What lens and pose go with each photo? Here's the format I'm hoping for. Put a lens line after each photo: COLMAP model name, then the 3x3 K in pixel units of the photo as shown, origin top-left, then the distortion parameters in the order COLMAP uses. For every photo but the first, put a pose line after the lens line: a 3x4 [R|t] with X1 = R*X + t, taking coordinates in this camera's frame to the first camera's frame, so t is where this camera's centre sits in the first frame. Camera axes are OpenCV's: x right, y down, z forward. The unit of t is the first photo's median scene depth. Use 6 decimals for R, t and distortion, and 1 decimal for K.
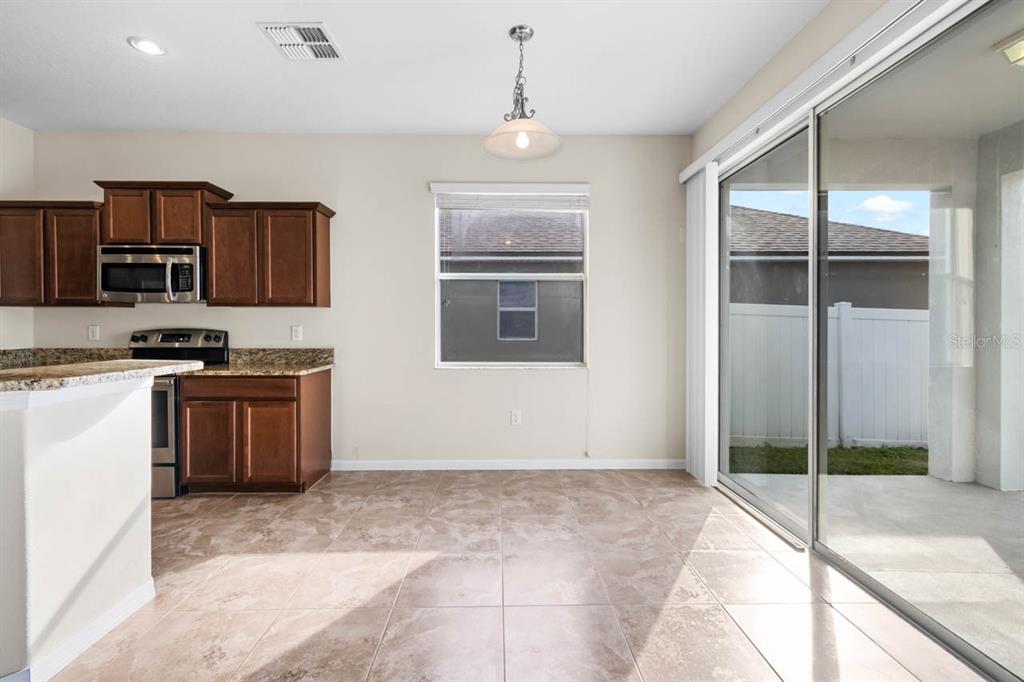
lens RADIAL K [[468.8, 0, 502.1], [0, 468.8, 331.0], [0, 0, 1]] dist [0.003142, -0.000162]
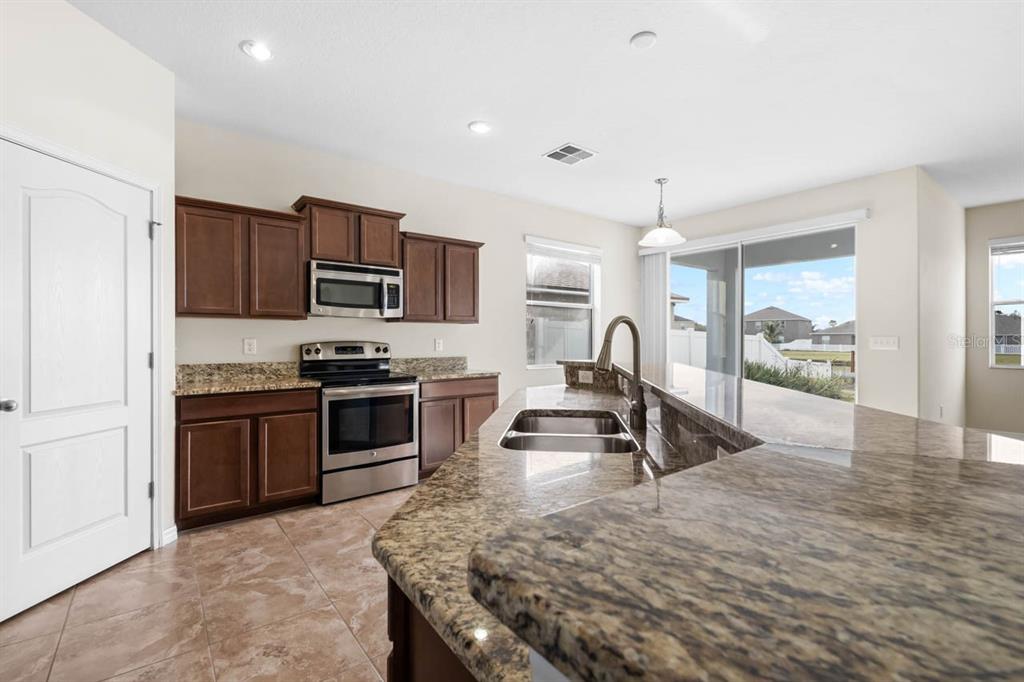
lens RADIAL K [[455.5, 0, 515.1], [0, 455.5, 337.4], [0, 0, 1]] dist [-0.000341, -0.000228]
pose [[0.795279, -0.000352, 0.606244, -1.019933], [0.005677, 0.999960, -0.006867, -0.004931], [-0.606217, 0.008903, 0.795249, -0.049462]]
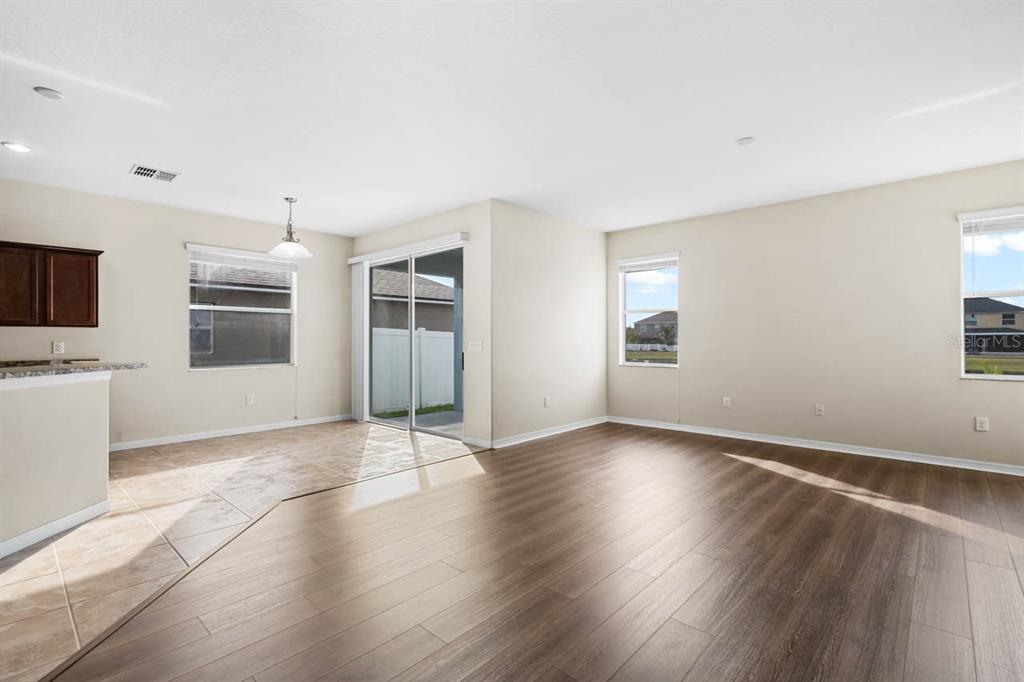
lens RADIAL K [[466.4, 0, 515.2], [0, 466.4, 334.2], [0, 0, 1]] dist [0.009117, -0.005912]
pose [[0.680718, 0.008316, 0.732499, -0.535905], [0.009796, 0.999743, -0.020454, 0.006437], [-0.732481, 0.021099, 0.680461, -0.755038]]
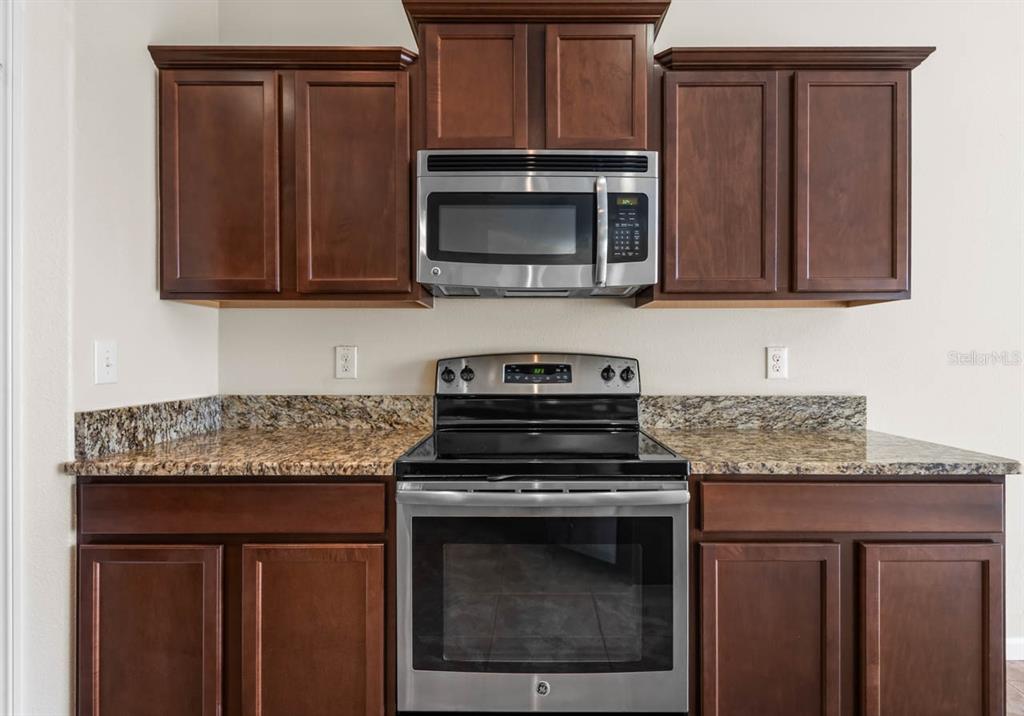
lens RADIAL K [[519.8, 0, 518.0], [0, 519.8, 359.2], [0, 0, 1]] dist [0.012554, 0.000058]
pose [[0.999840, -0.000932, -0.017858, -0.703729], [0.000904, 0.999998, -0.001569, 0.002047], [0.017860, 0.001553, 0.999839, 0.497415]]
